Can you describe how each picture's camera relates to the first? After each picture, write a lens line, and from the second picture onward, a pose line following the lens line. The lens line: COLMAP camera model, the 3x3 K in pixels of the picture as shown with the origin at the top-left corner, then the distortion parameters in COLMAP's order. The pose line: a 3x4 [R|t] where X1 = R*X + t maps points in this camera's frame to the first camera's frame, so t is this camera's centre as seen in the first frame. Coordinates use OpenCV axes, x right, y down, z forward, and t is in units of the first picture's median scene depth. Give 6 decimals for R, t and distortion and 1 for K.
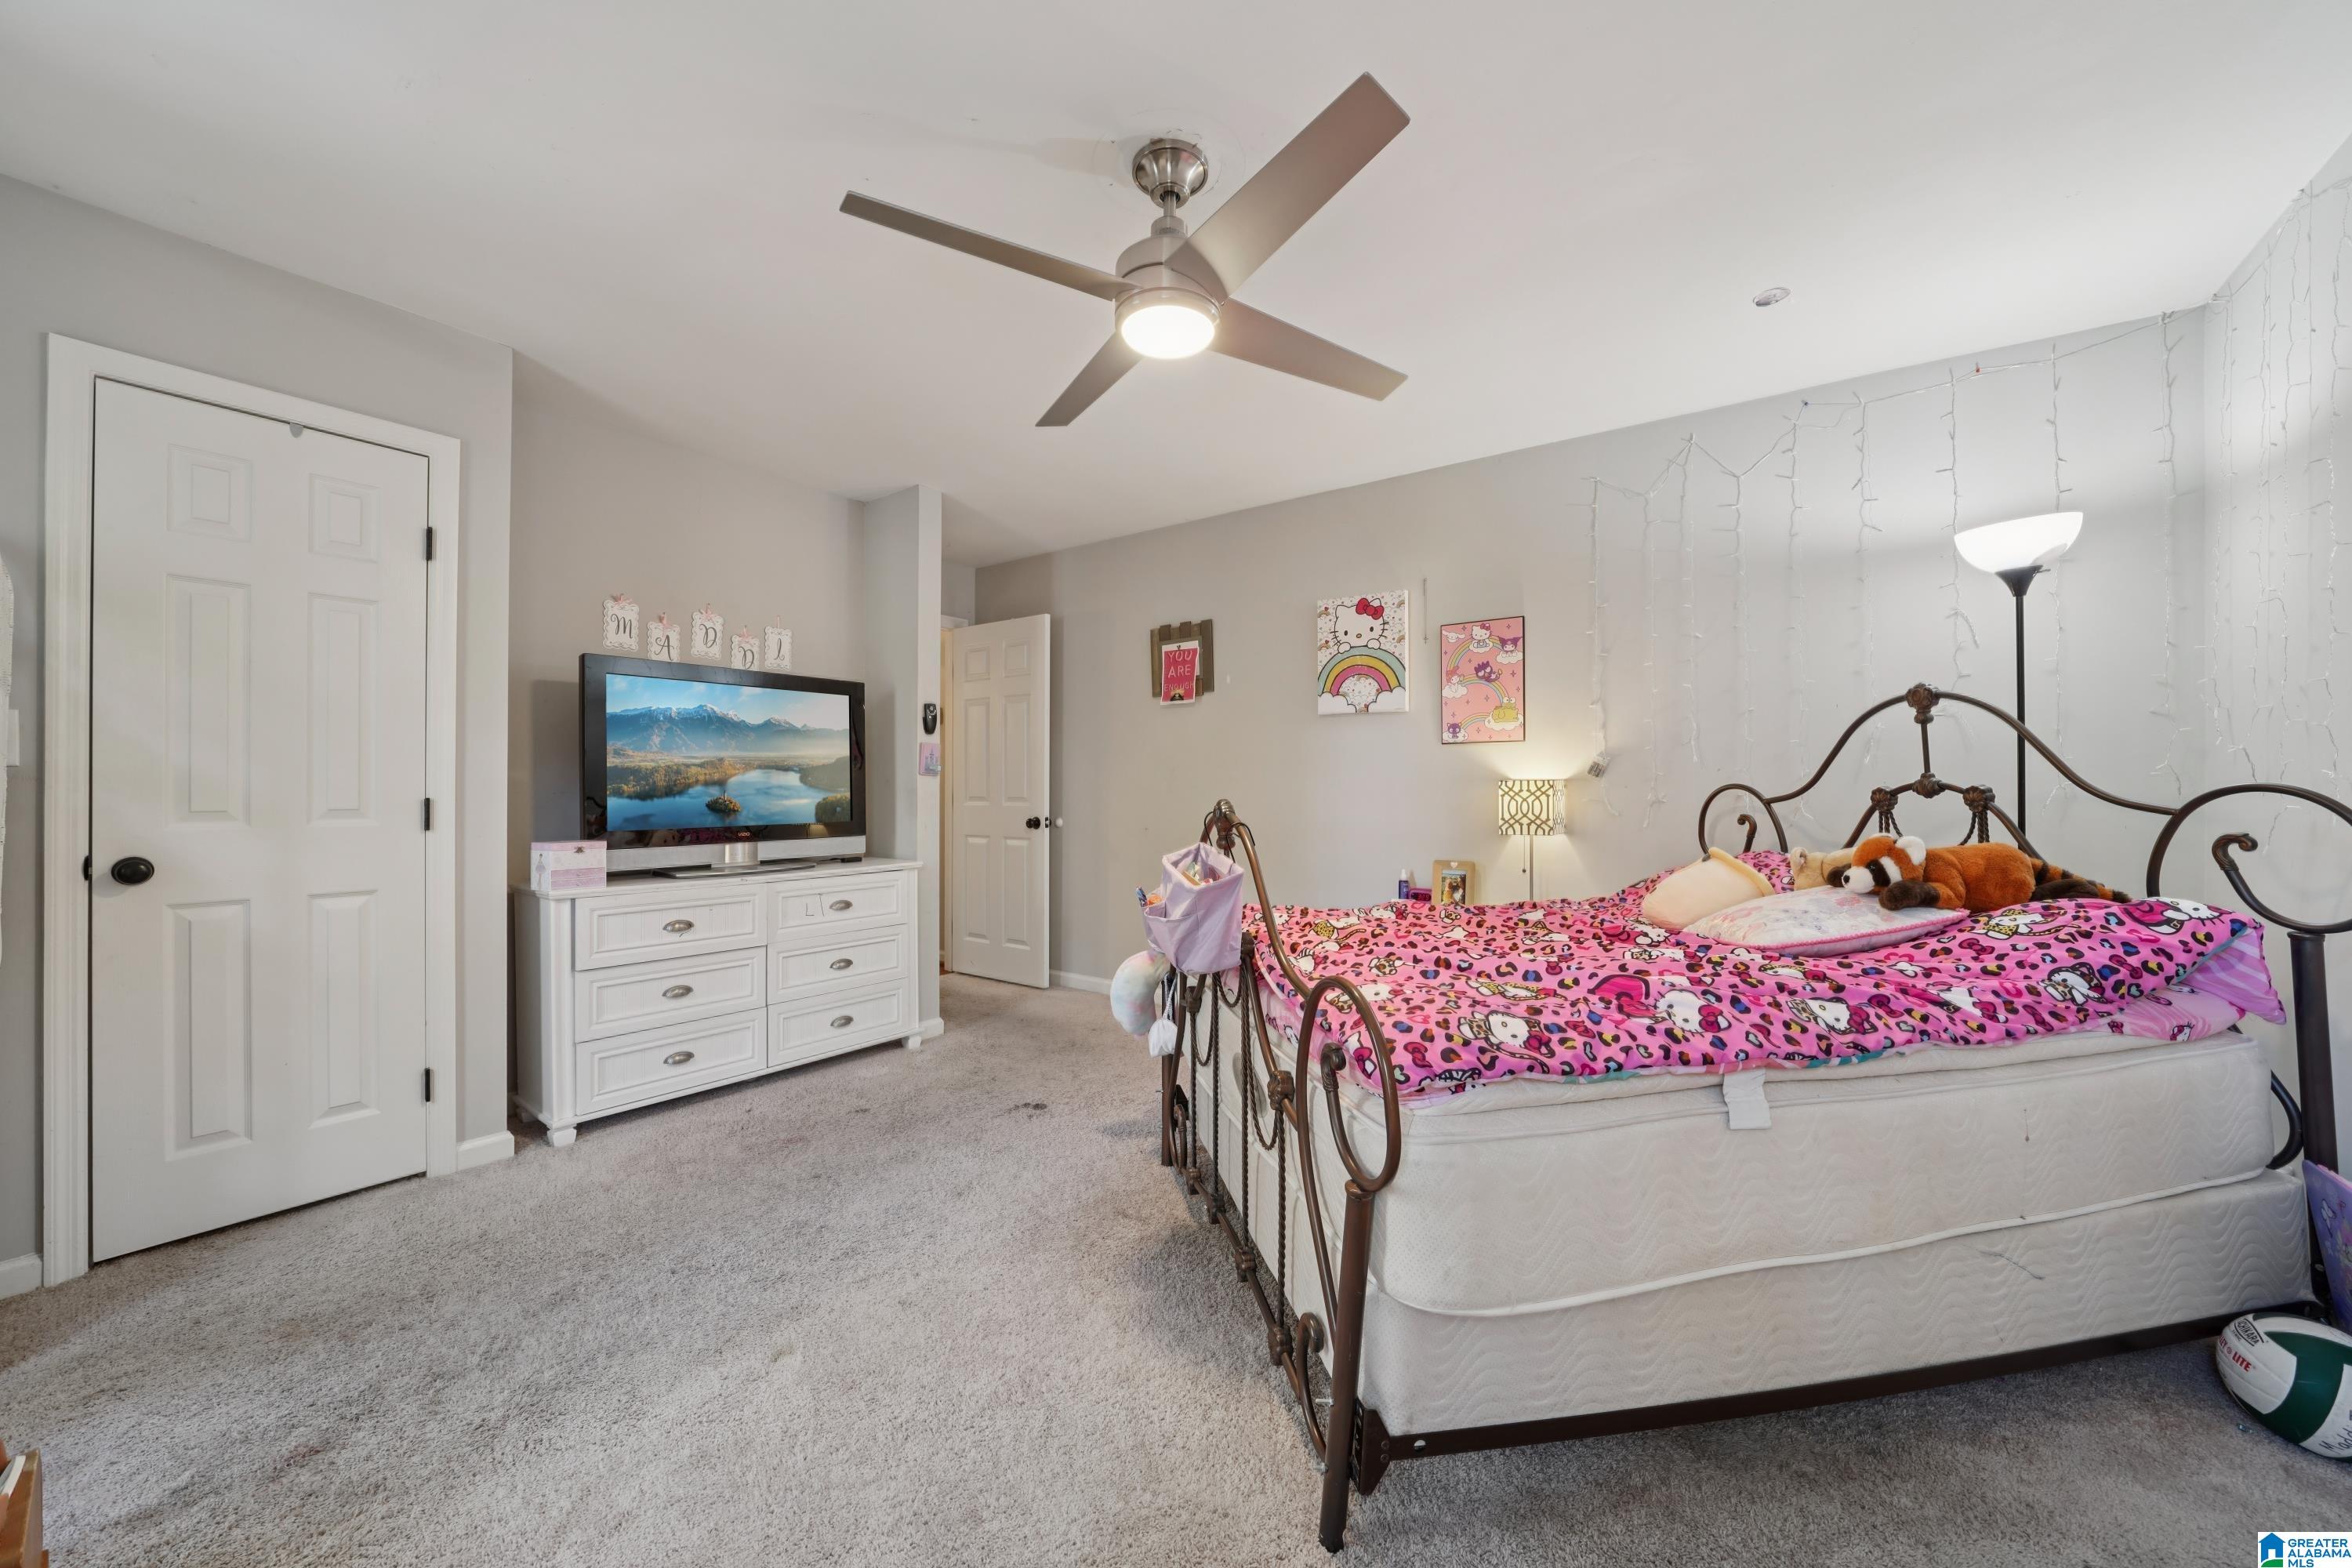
lens RADIAL K [[946.4, 0, 1173.1], [0, 946.4, 803.2], [0, 0, 1]] dist [-0.002602, 0.000059]
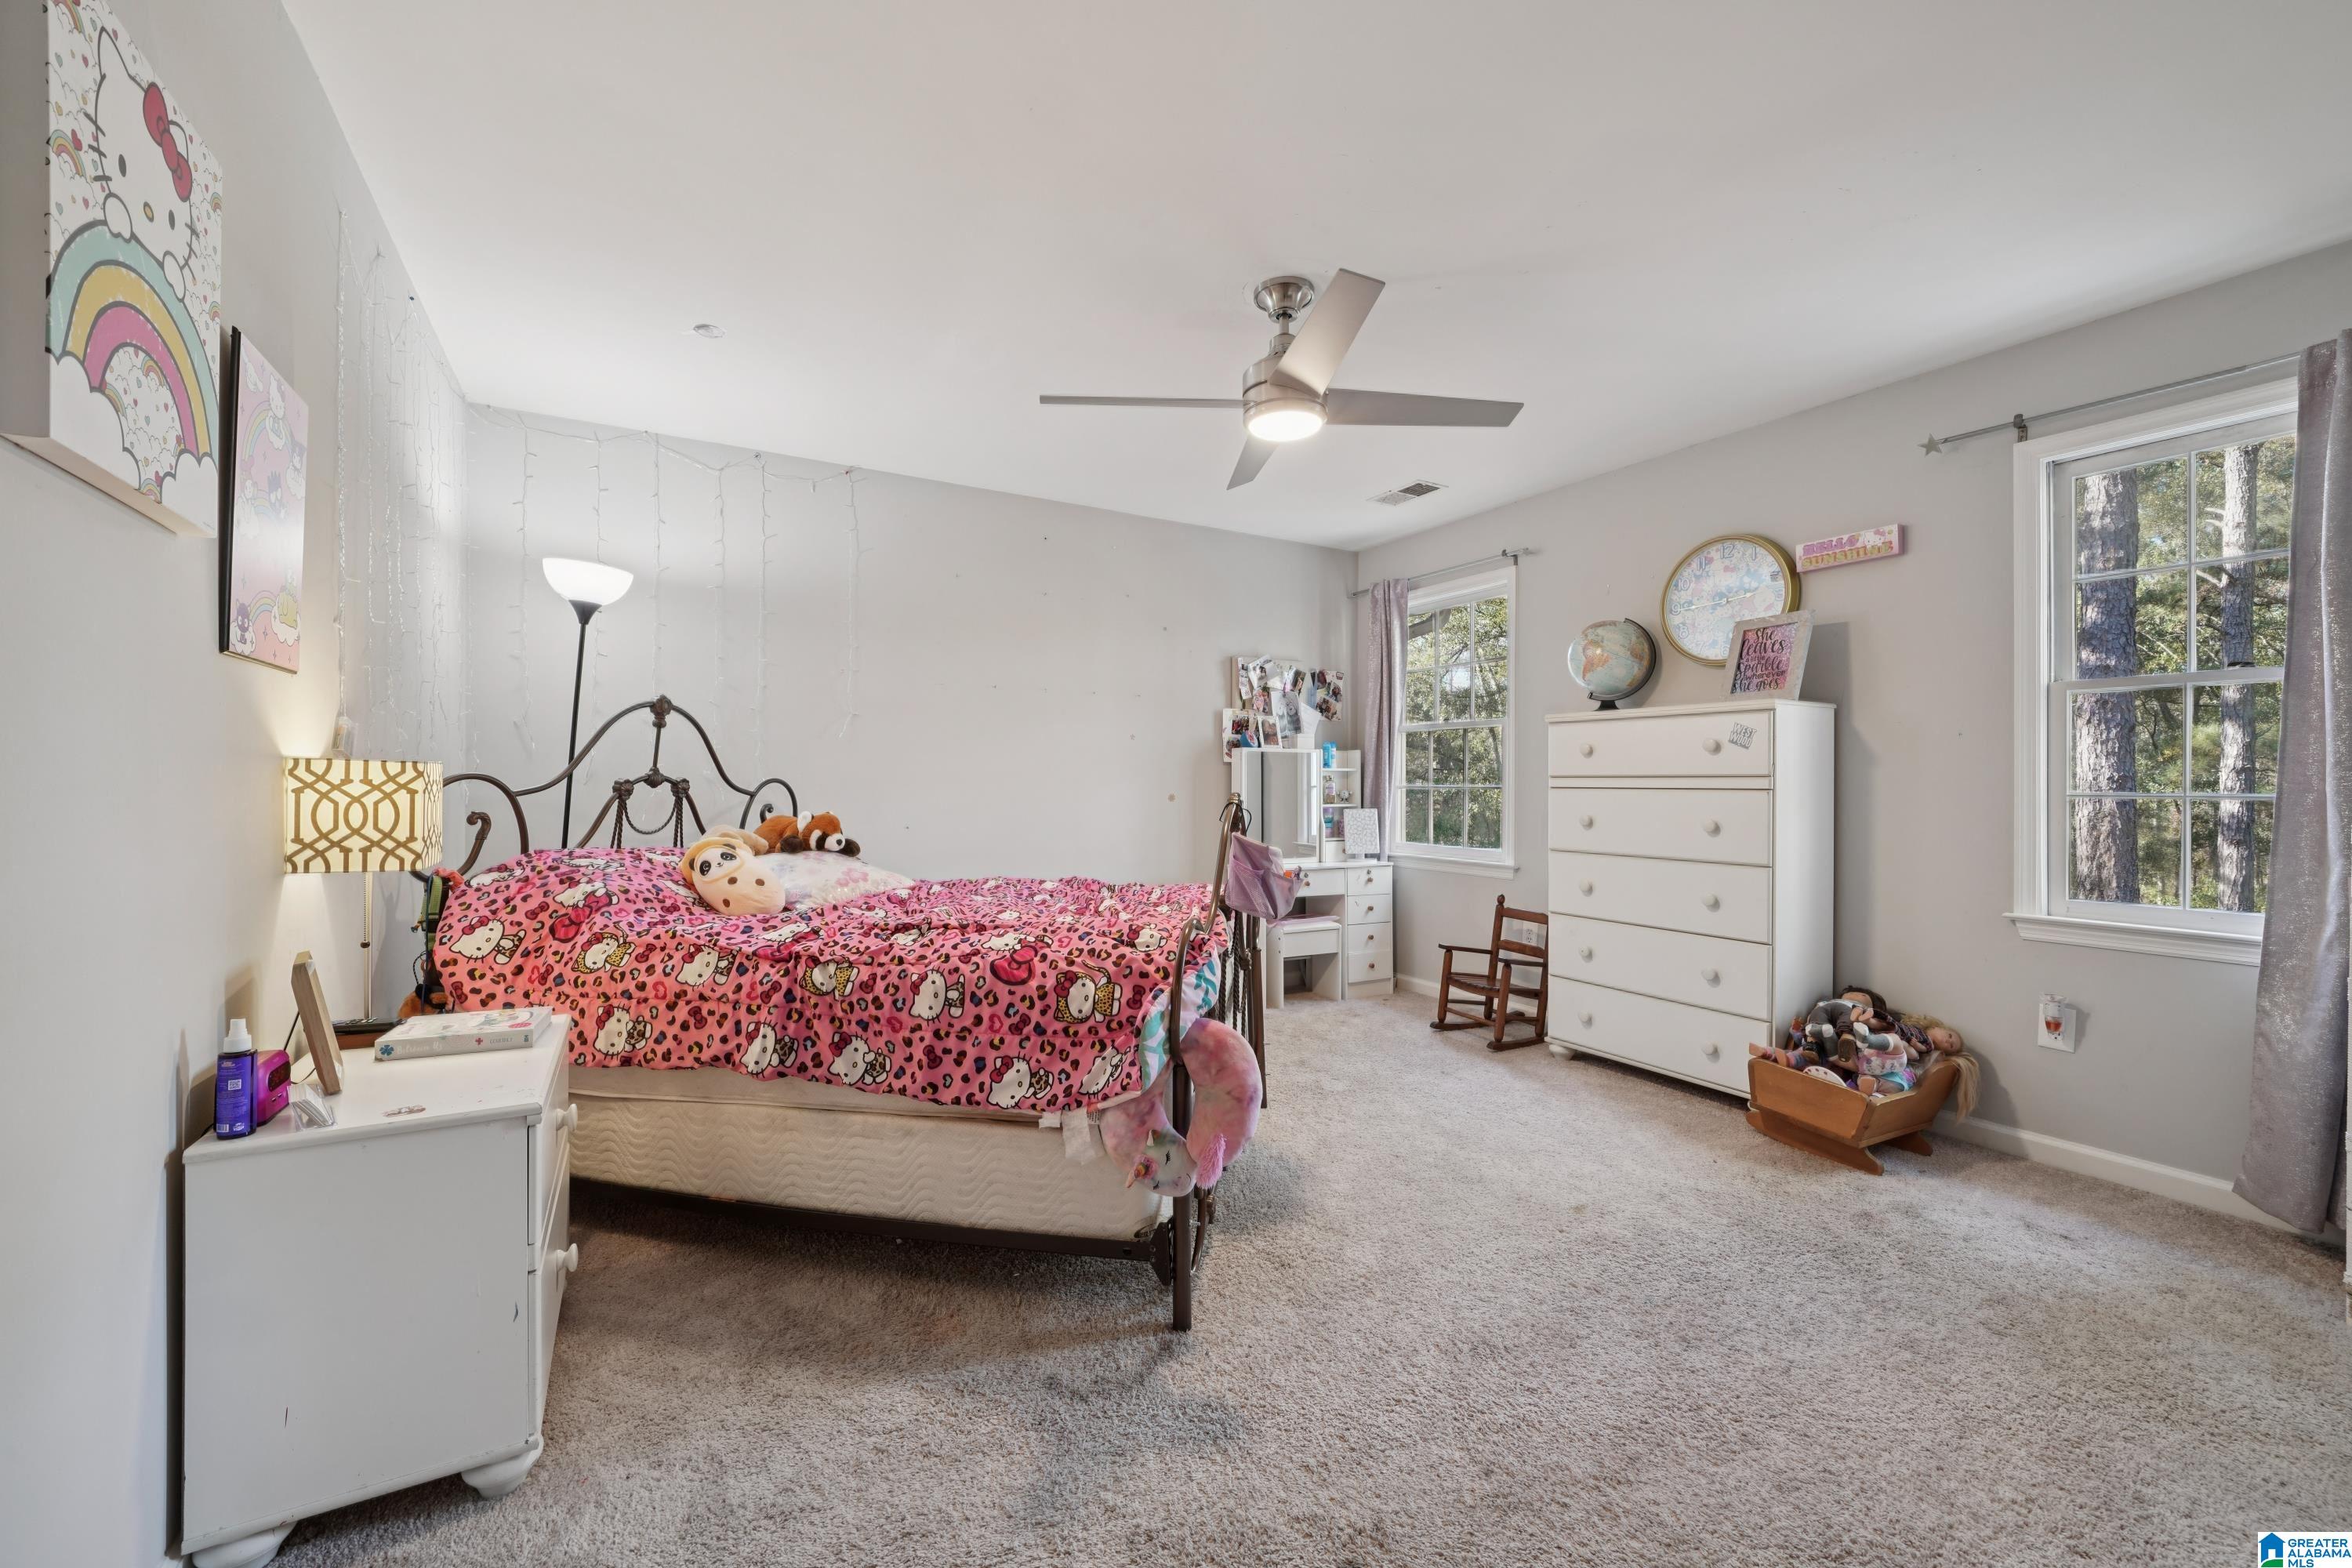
lens RADIAL K [[909.6, 0, 1172.8], [0, 909.6, 779.8], [0, 0, 1]] dist [-0.001243, -0.000037]
pose [[-0.907033, -0.004558, 0.421035, -0.308737], [-0.001200, 0.999965, 0.008240, -0.026755], [-0.421058, 0.006969, -0.907007, 1.771342]]
